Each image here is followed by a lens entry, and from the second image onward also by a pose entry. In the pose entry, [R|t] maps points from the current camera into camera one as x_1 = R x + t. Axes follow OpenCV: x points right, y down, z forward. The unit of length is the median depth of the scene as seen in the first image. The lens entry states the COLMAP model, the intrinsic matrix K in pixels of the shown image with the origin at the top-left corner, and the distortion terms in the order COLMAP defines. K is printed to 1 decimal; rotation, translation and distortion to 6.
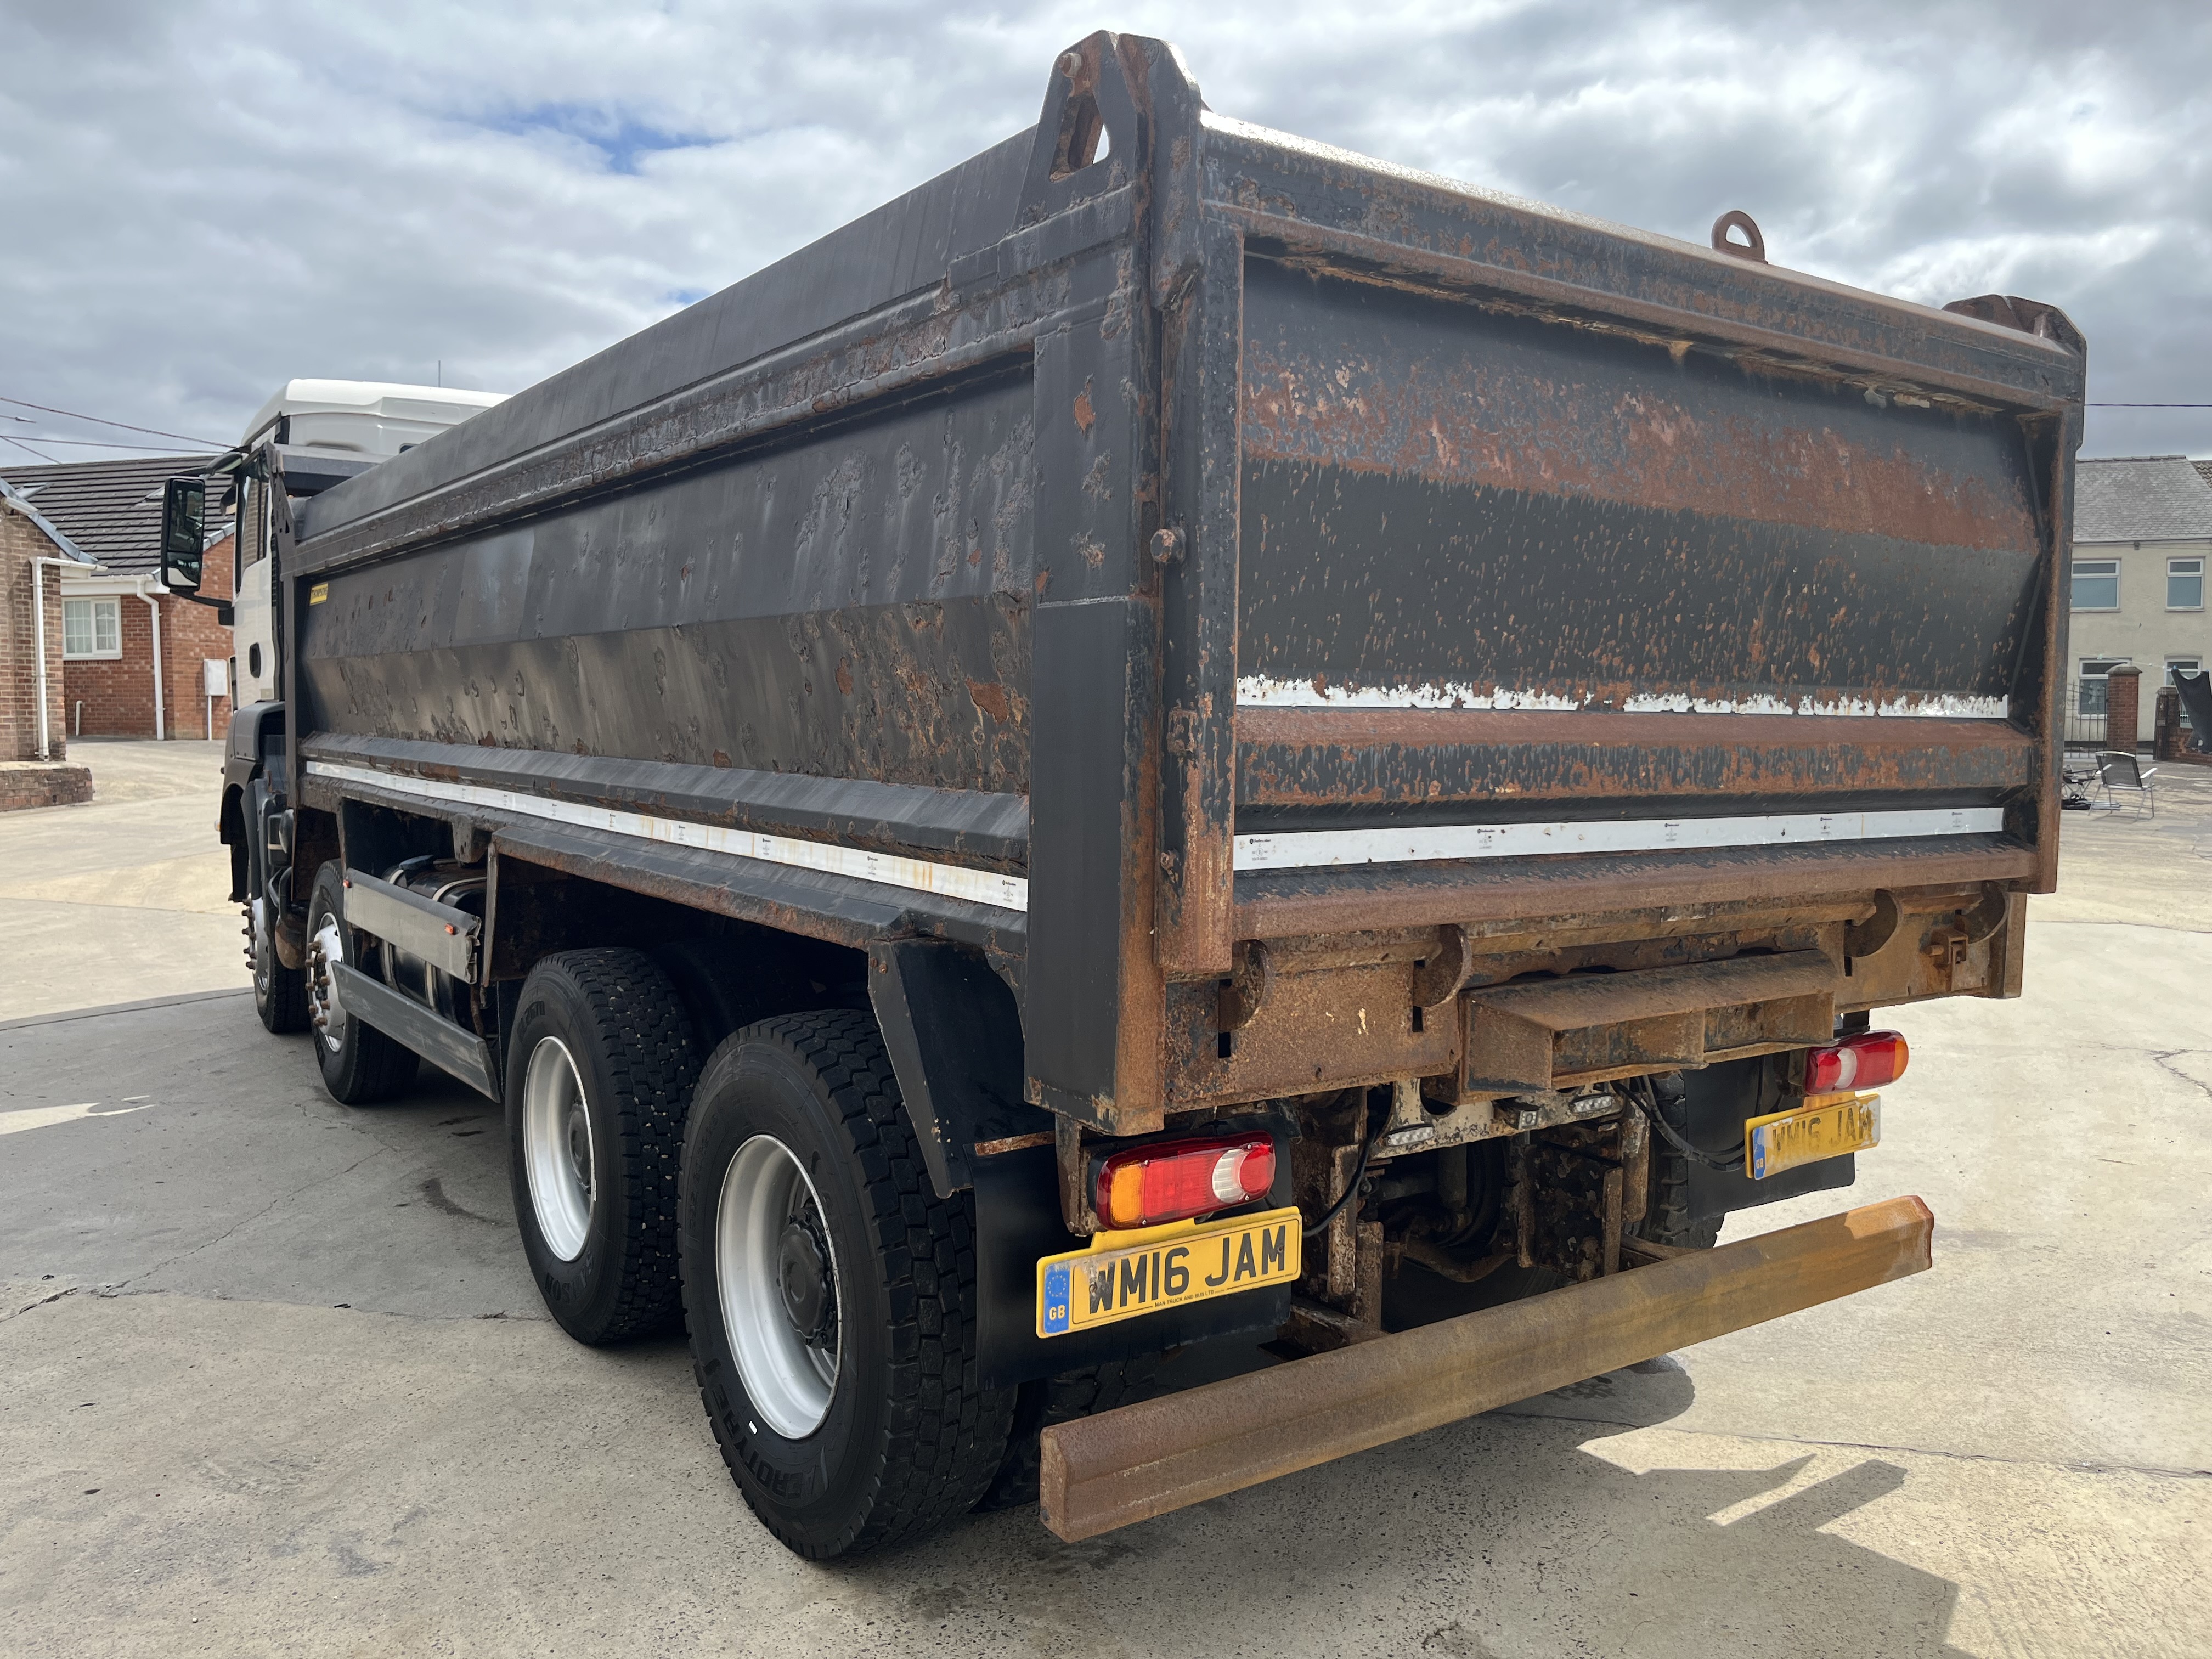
lens RADIAL K [[1655.8, 0, 1099.2], [0, 1655.8, 856.0], [0, 0, 1]] dist [0.043296, -0.078842]
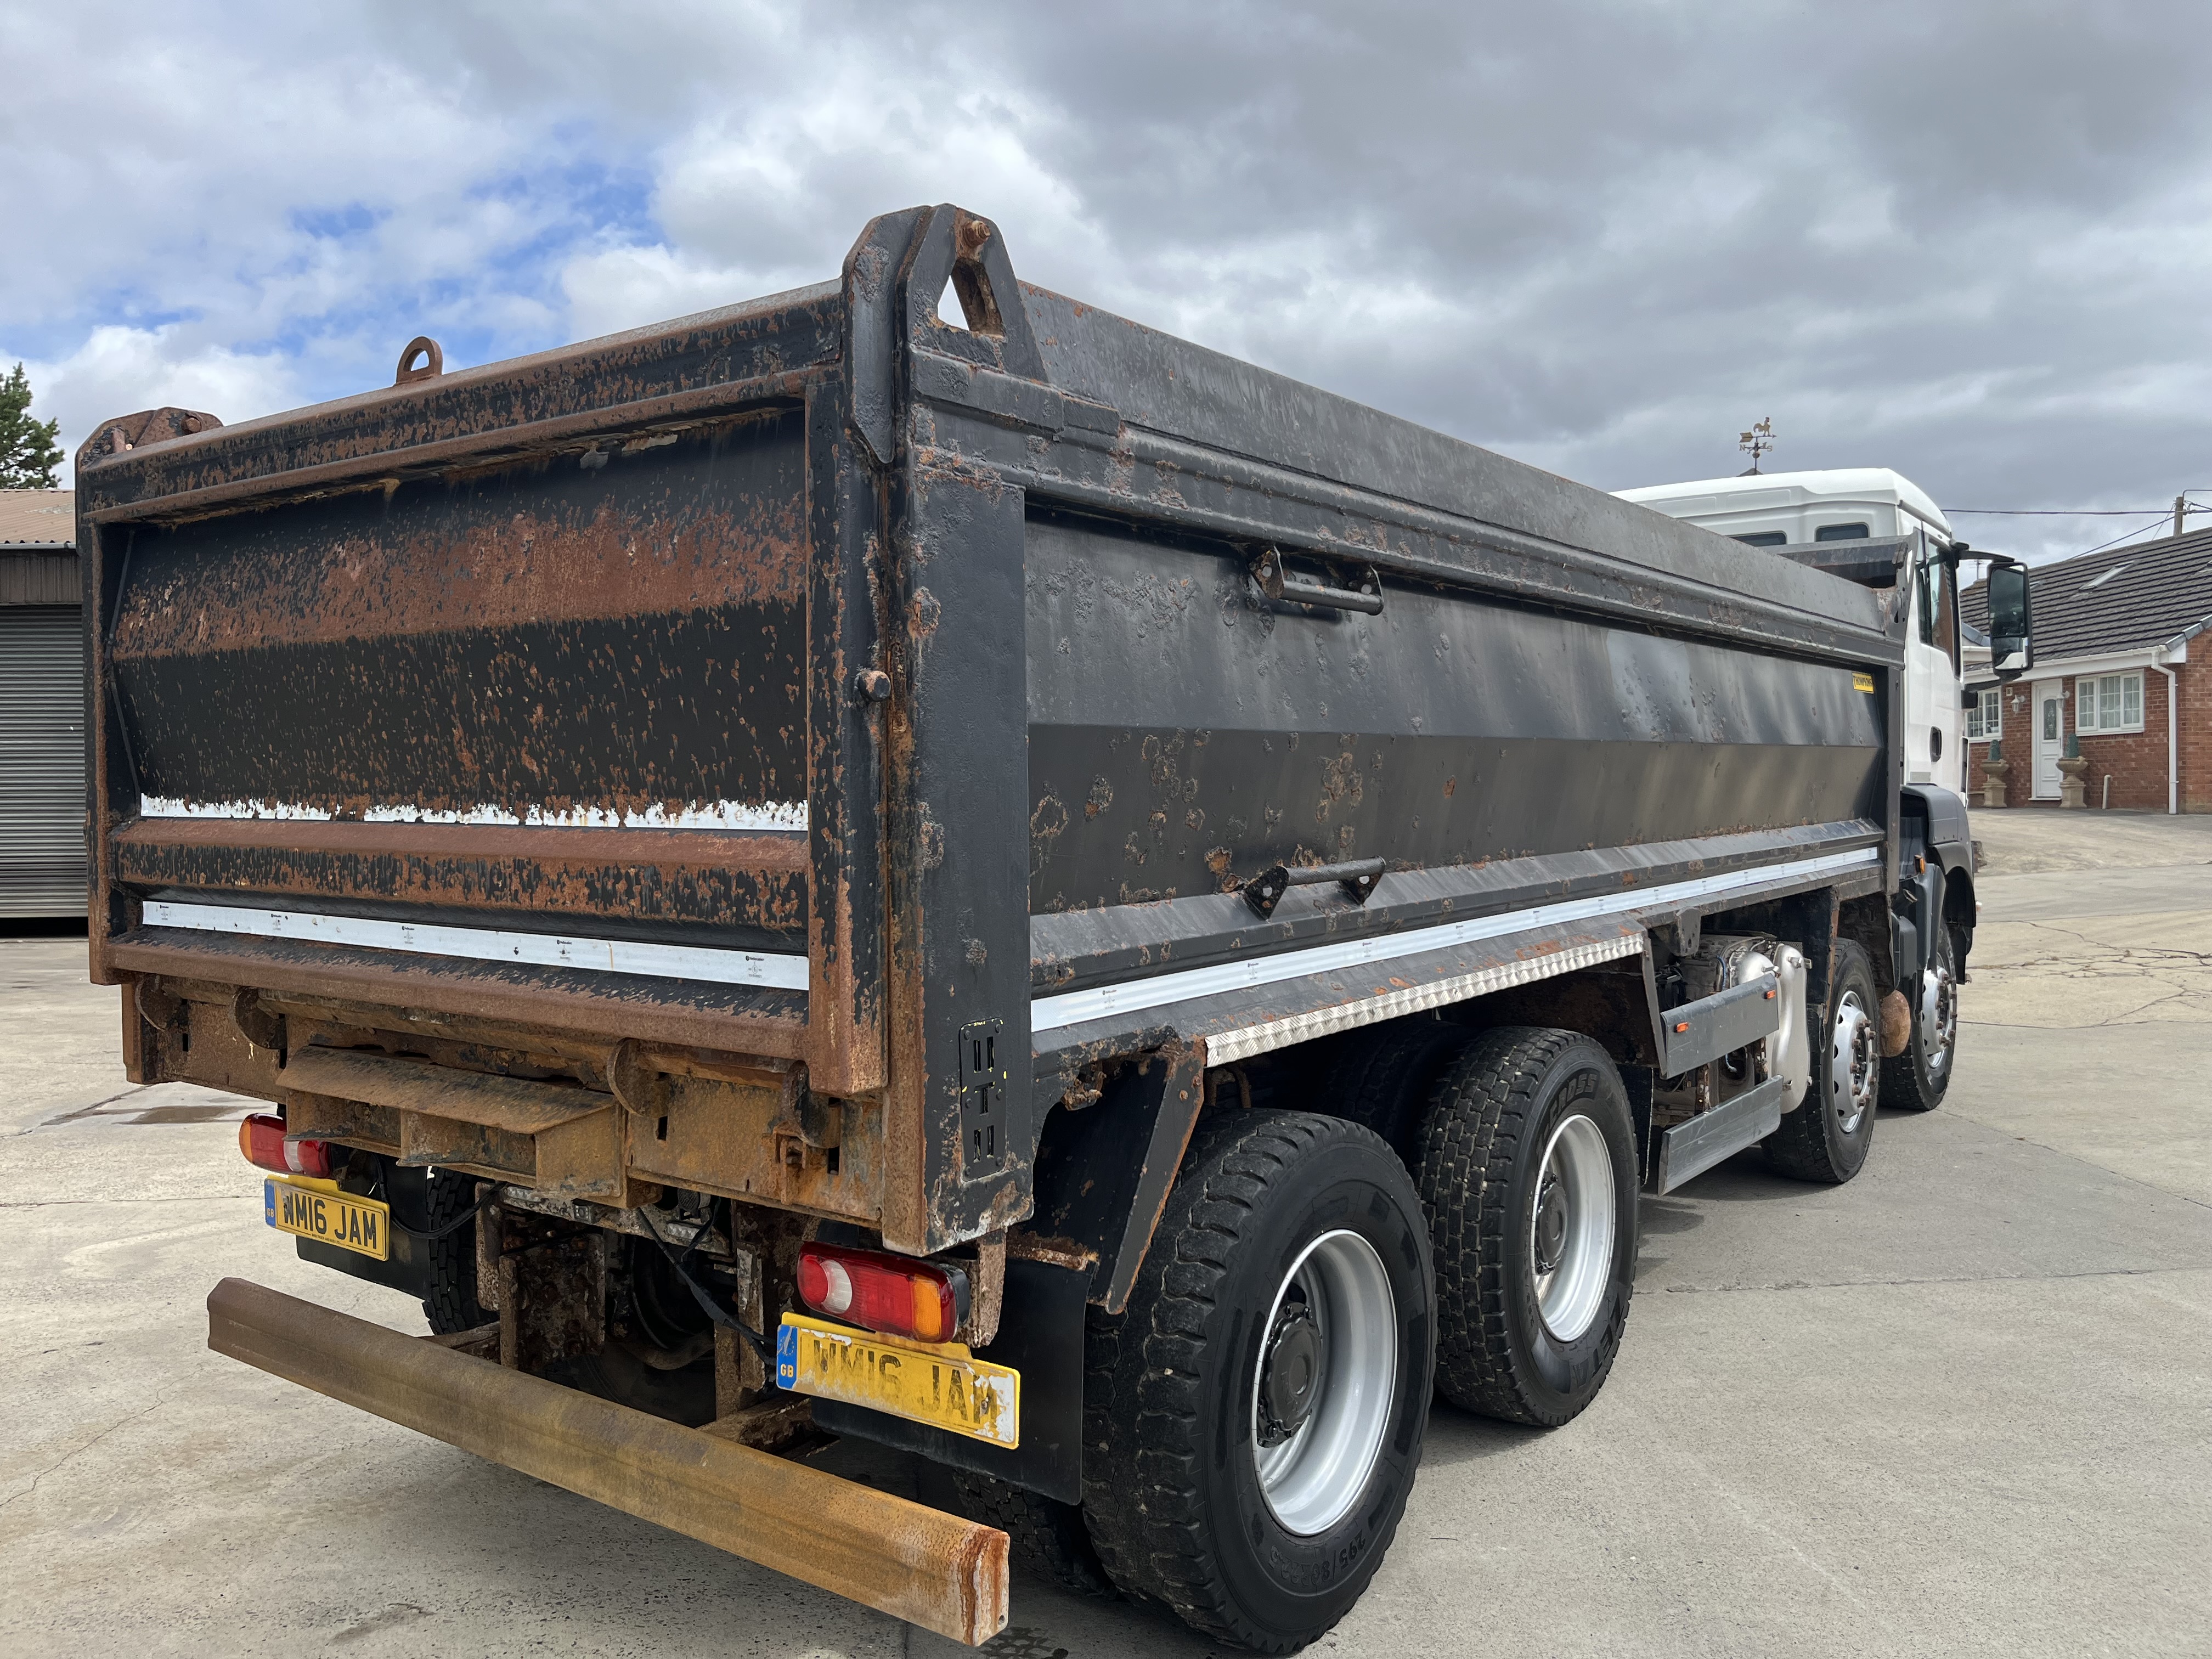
lens RADIAL K [[1631.7, 0, 1108.8], [0, 1631.7, 860.6], [0, 0, 1]] dist [0.032599, -0.005201]
pose [[0.350855, 0.033341, -0.935836, 1.458298], [-0.069890, 0.997511, 0.009336, -0.101333], [0.933818, 0.062130, 0.352312, 1.033833]]
